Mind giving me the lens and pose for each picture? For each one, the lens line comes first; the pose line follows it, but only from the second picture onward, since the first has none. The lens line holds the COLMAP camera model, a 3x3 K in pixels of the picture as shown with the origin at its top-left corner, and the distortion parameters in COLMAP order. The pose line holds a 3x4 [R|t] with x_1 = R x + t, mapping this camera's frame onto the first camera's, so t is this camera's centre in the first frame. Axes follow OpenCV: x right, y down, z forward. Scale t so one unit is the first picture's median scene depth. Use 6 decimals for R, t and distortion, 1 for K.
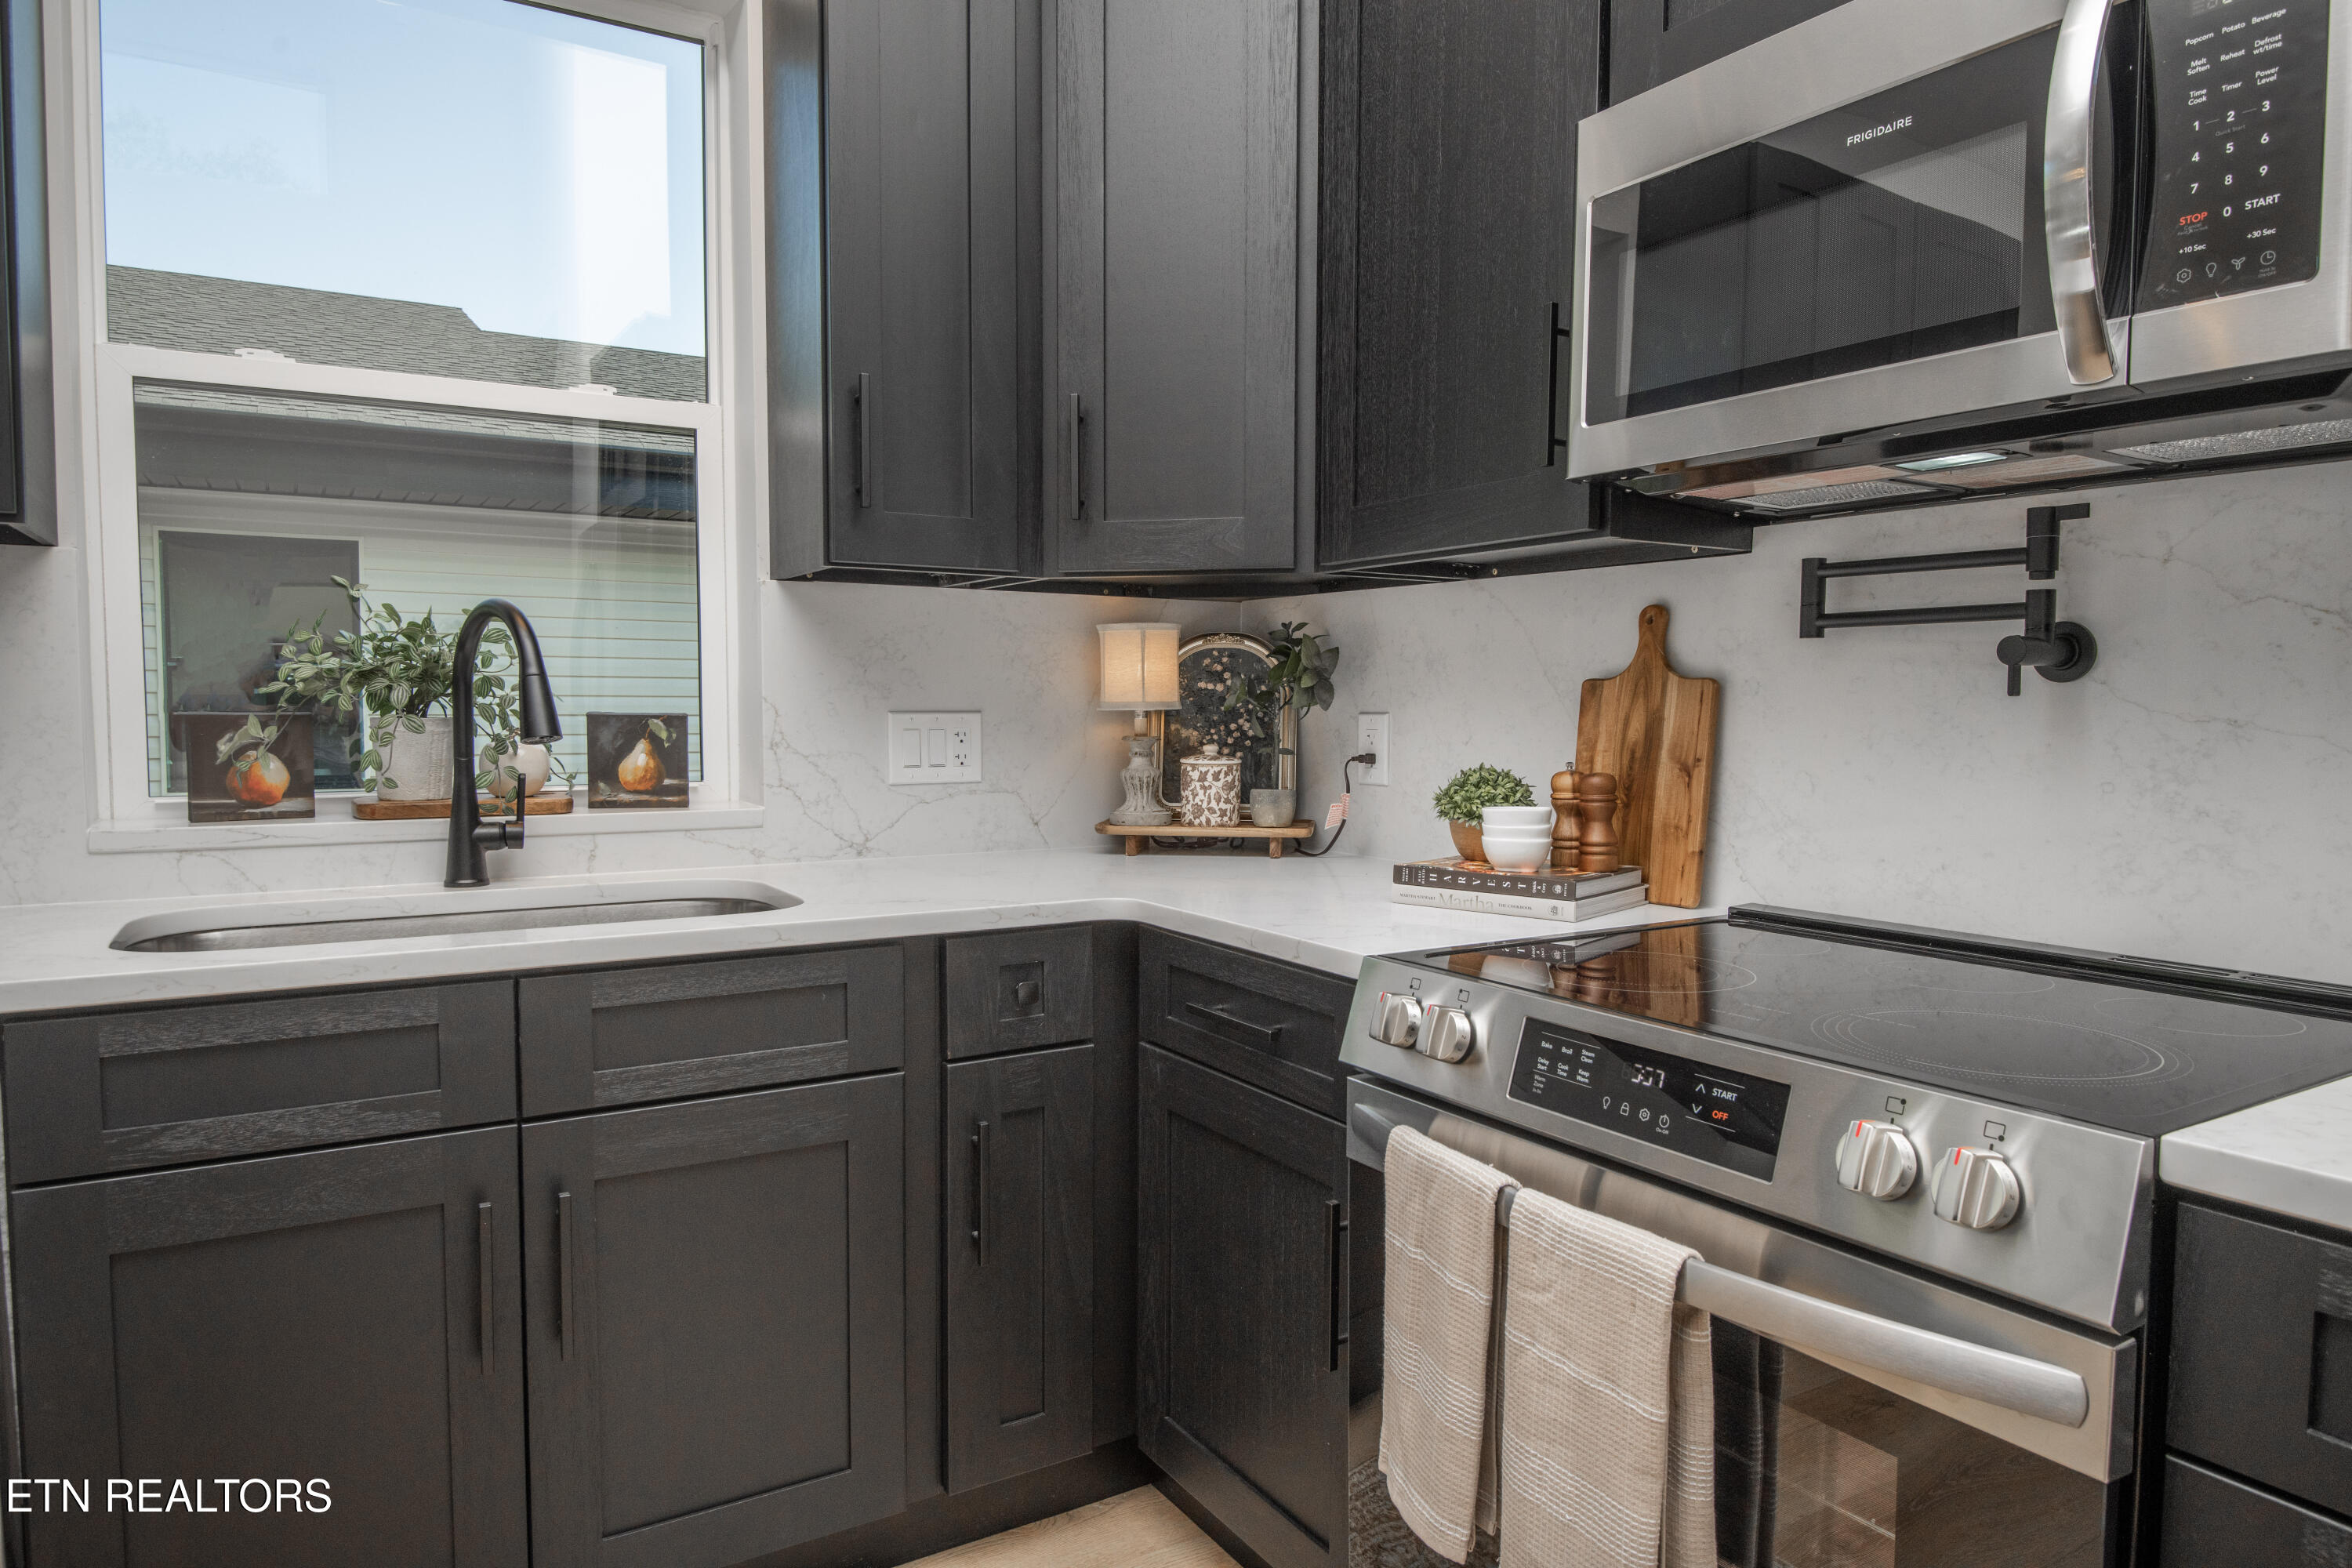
lens RADIAL K [[1431.5, 0, 1192.5], [0, 1431.5, 780.3], [0, 0, 1]] dist [-0.002212, -0.006808]
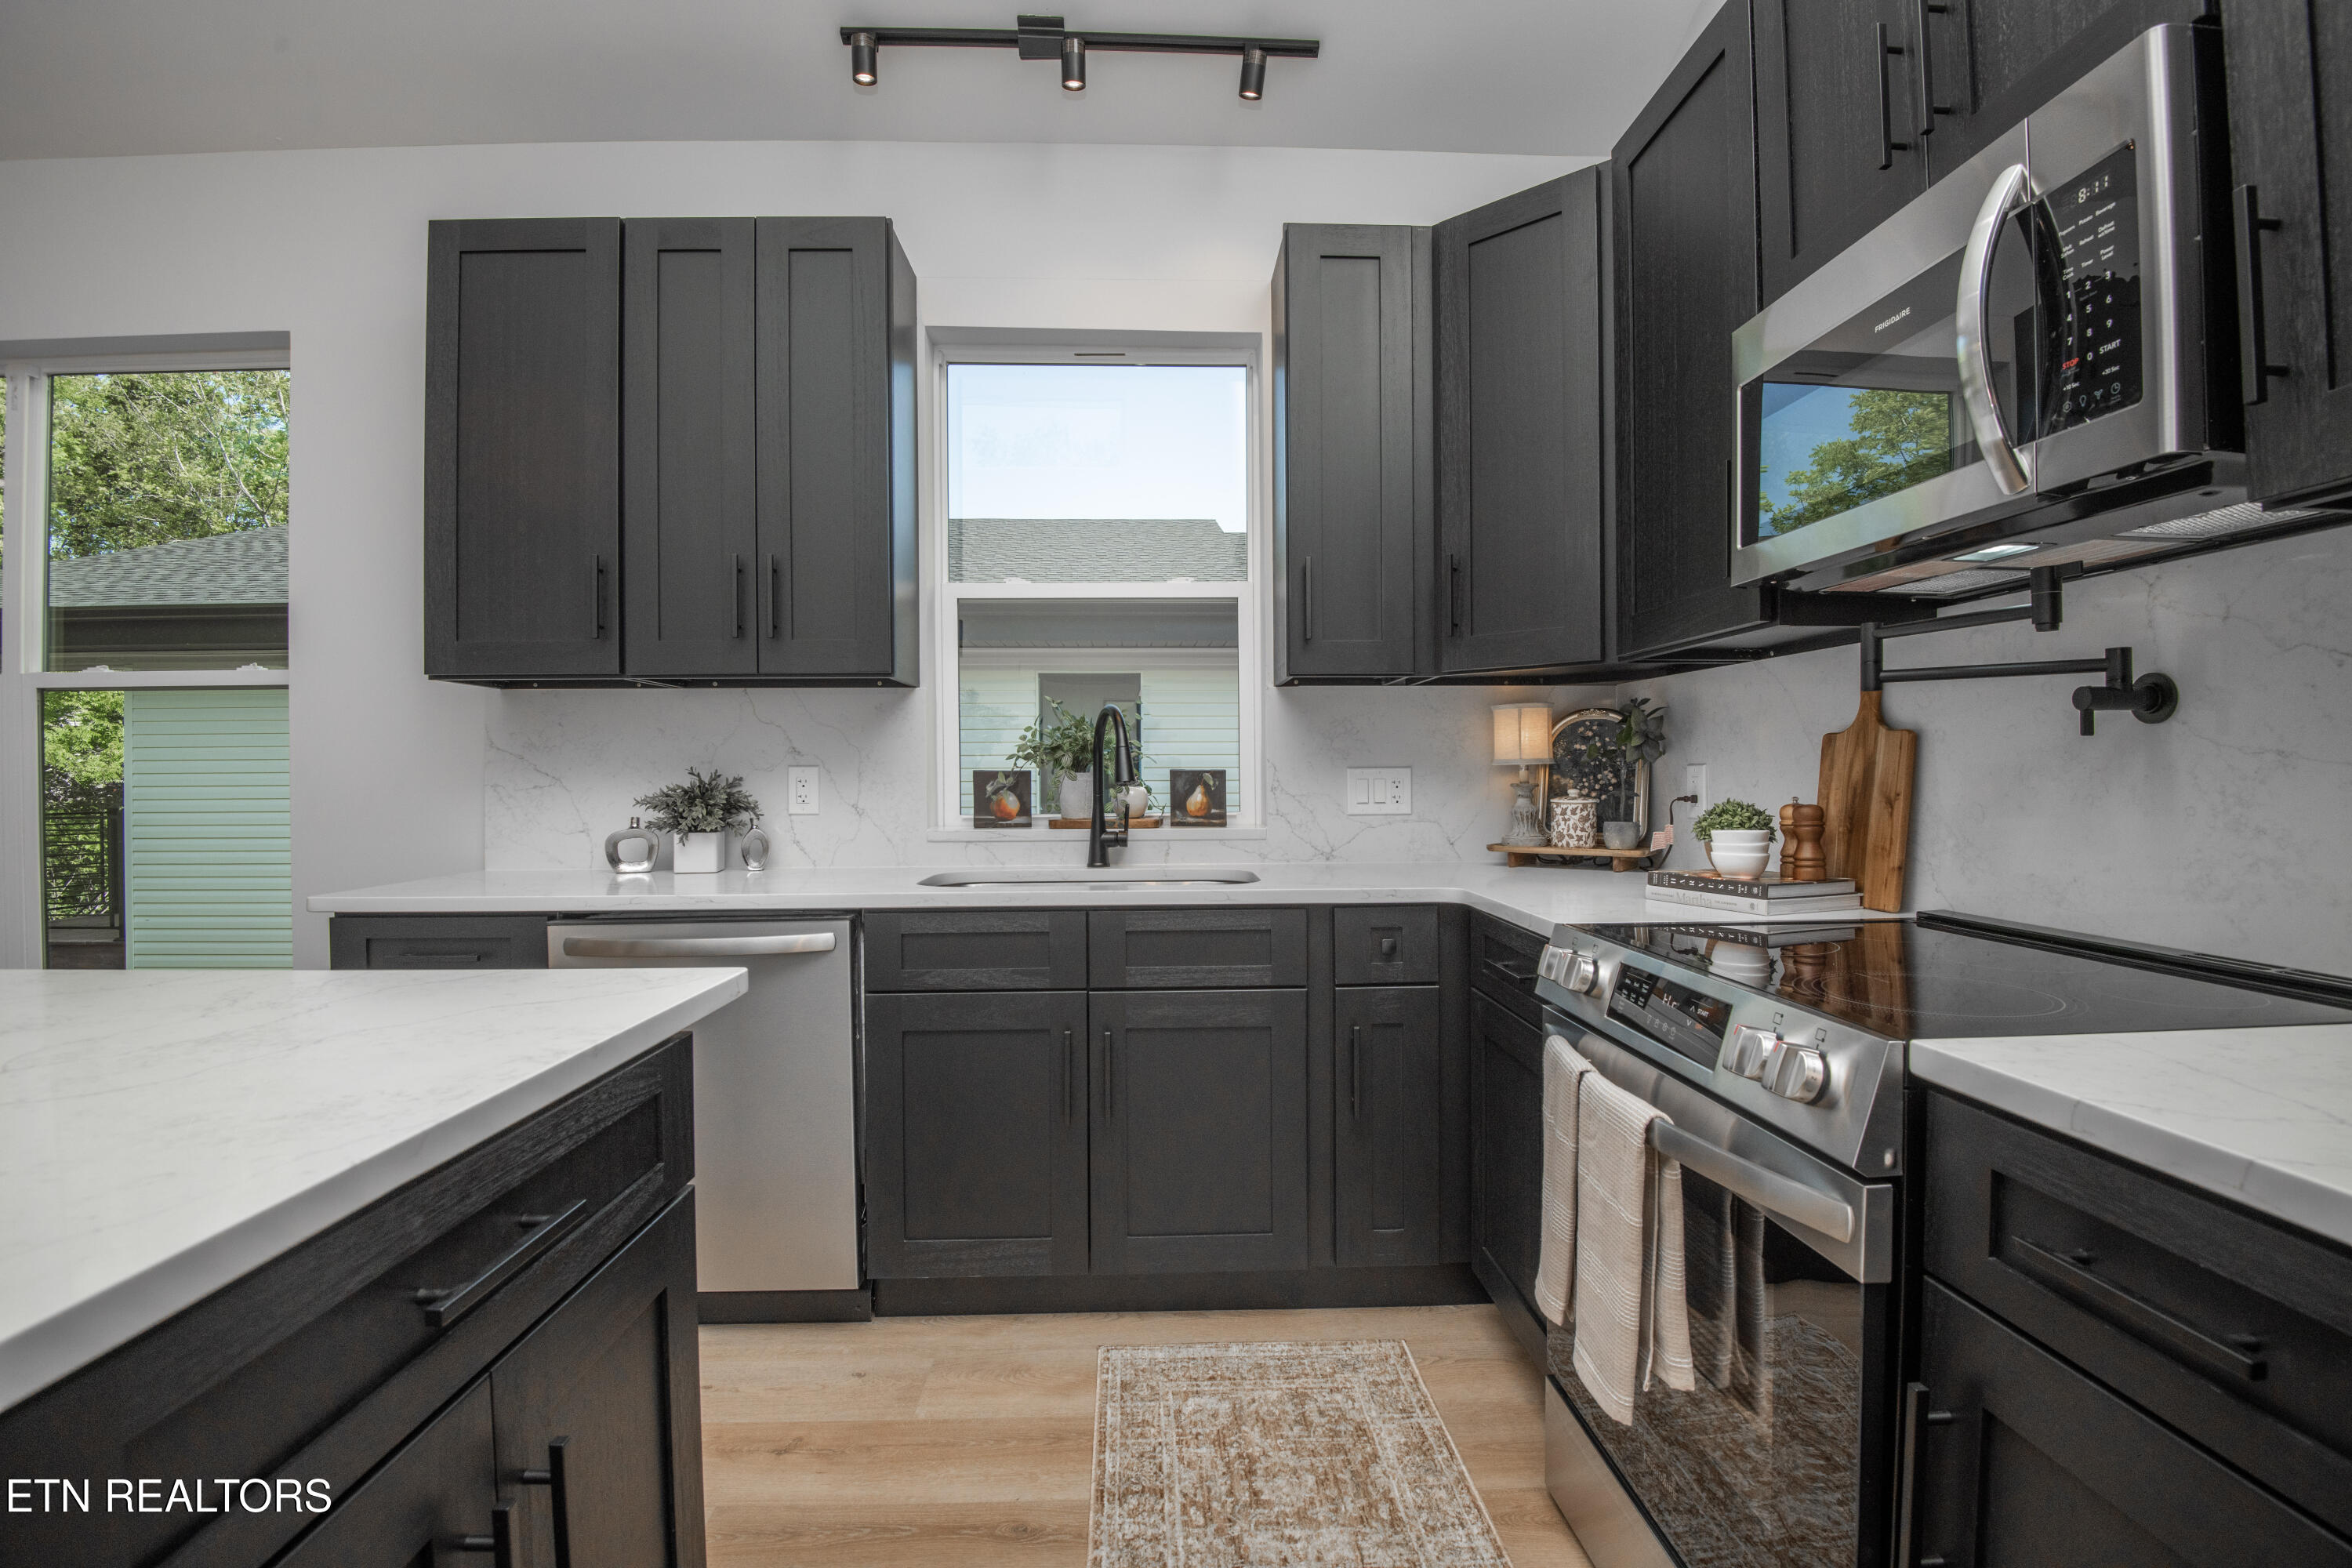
lens RADIAL K [[1085.7, 0, 1186.5], [0, 1085.7, 779.2], [0, 0, 1]] dist [-0.020296, -0.013068]
pose [[0.869223, -0.006844, -0.494373, 0.261542], [-0.017342, 0.998867, -0.044320, 0.023536], [0.494116, 0.047097, 0.868119, -0.121991]]
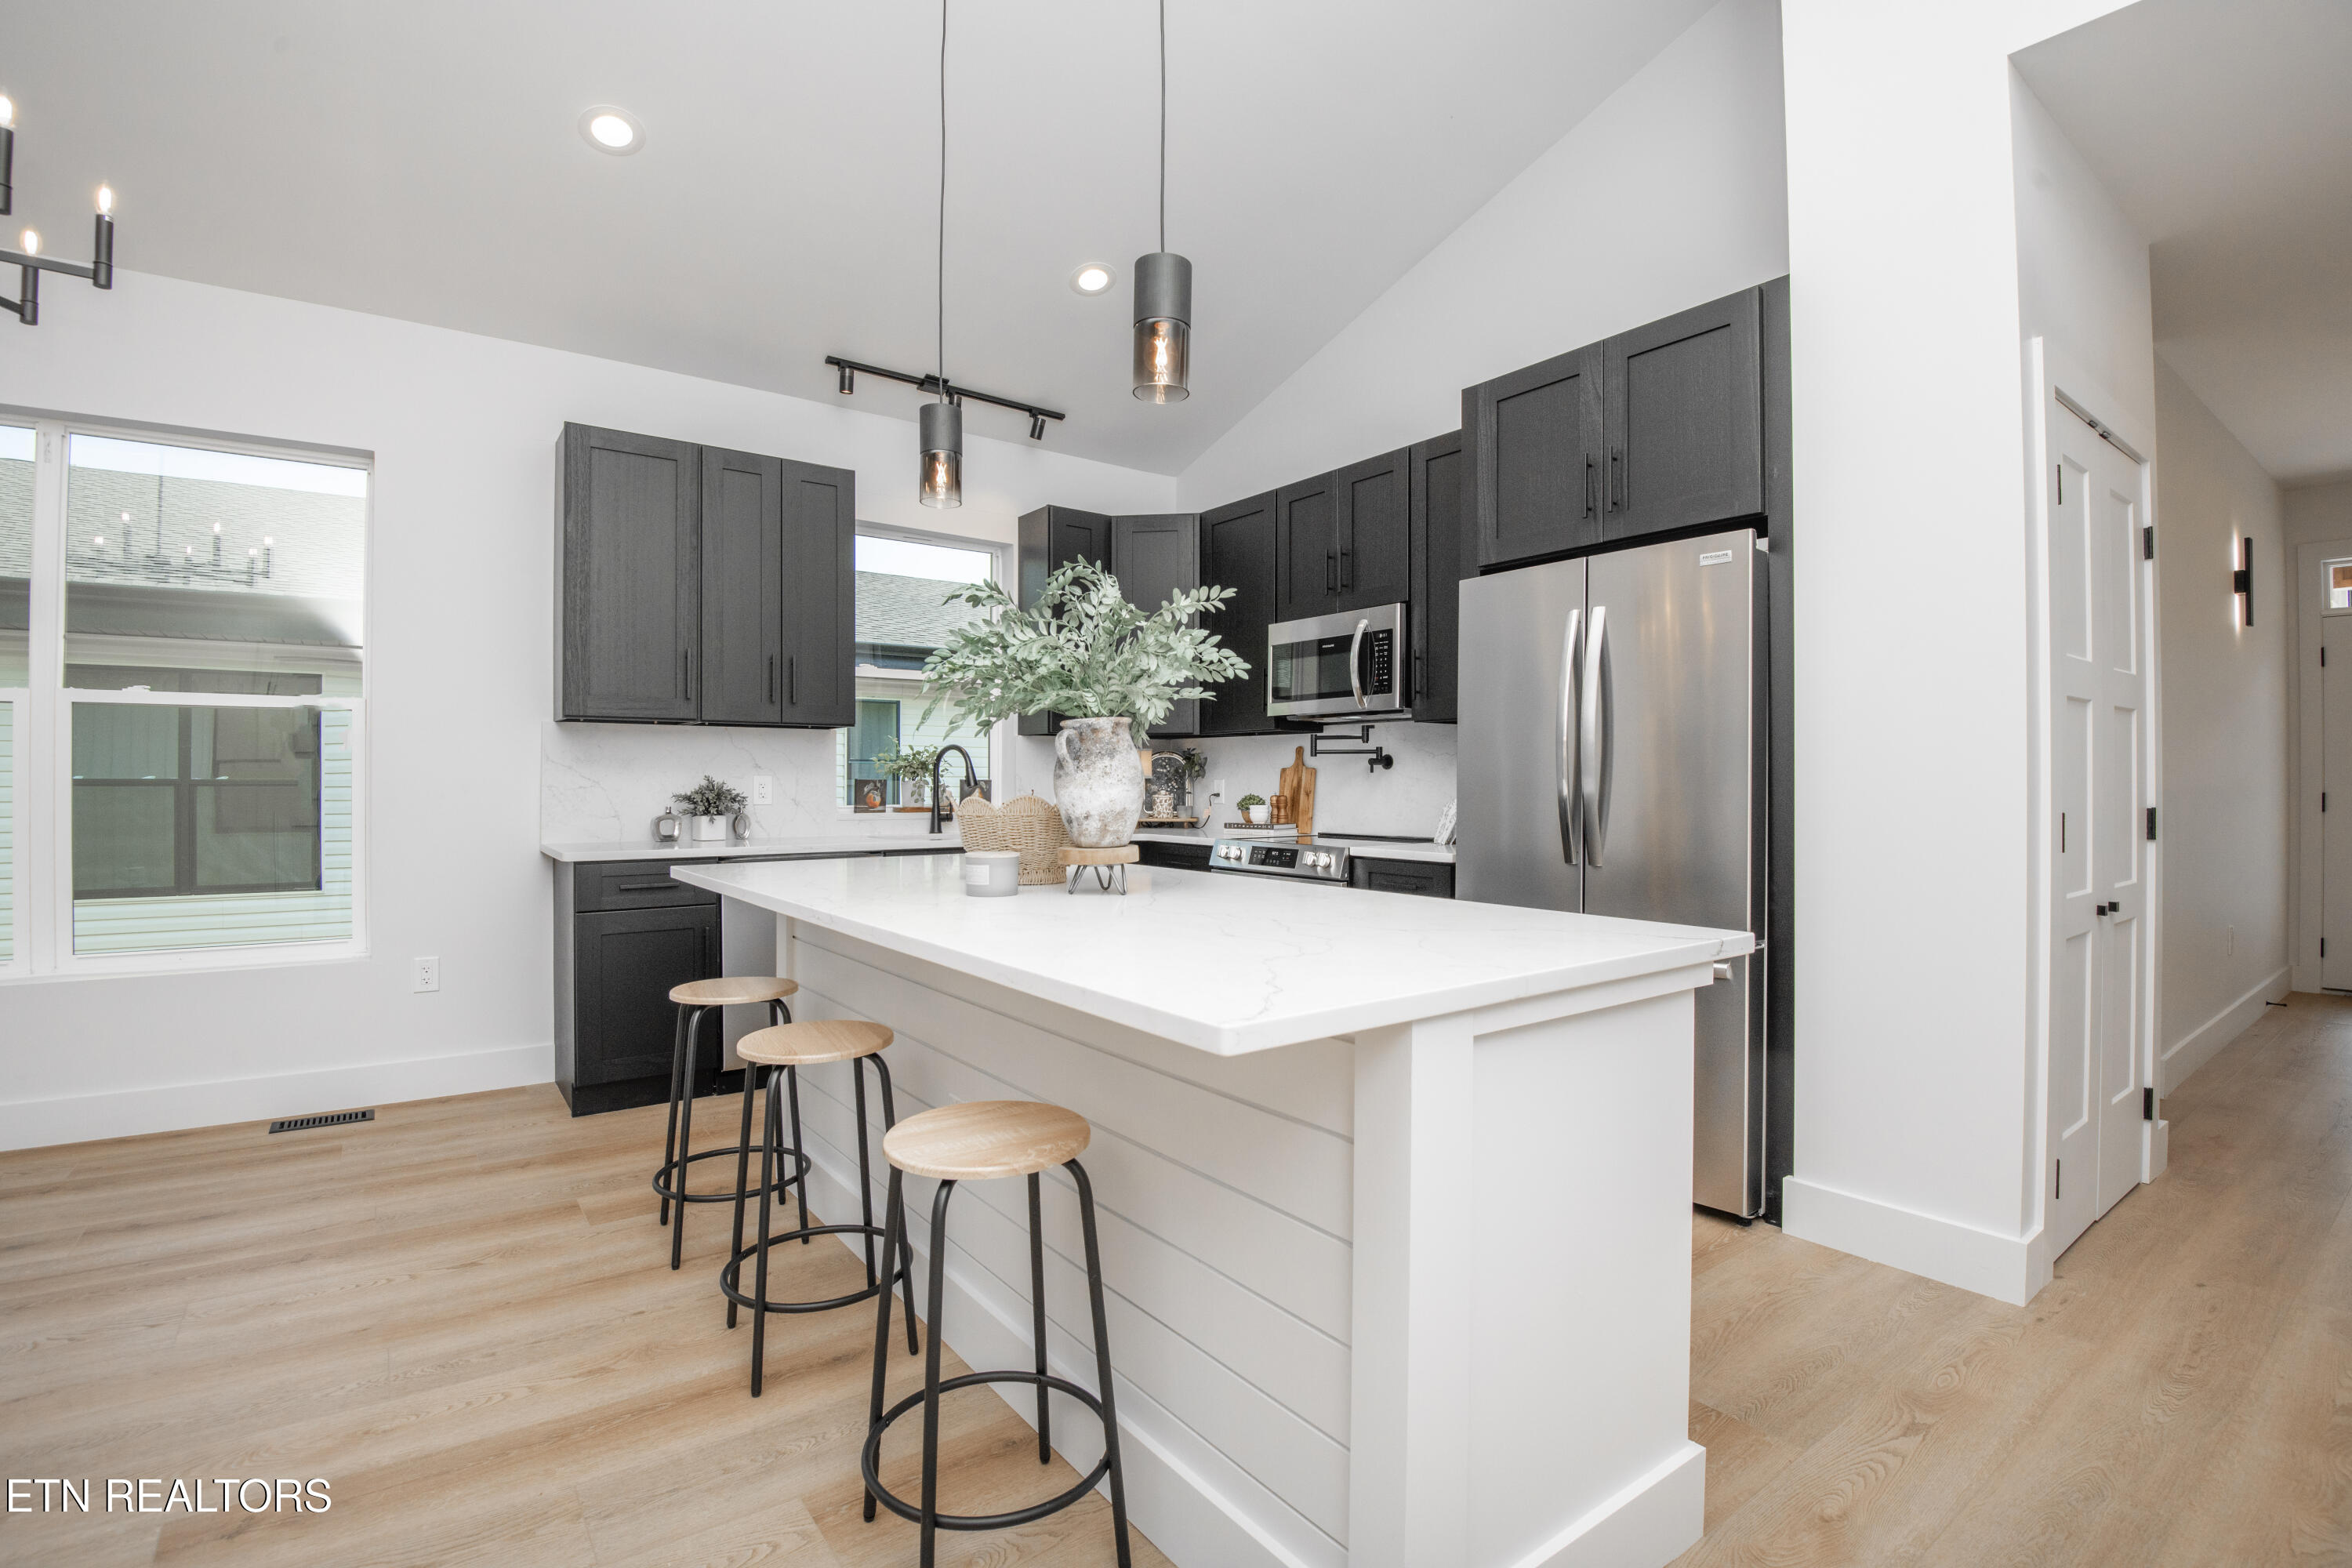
lens RADIAL K [[1085.7, 0, 1190.8], [0, 1085.7, 782.6], [0, 0, 1]] dist [-0.020296, -0.013068]
pose [[0.995921, -0.002836, 0.090182, -0.164747], [0.007727, 0.998515, -0.053934, 0.099018], [-0.089895, 0.054410, 0.994464, -1.512450]]
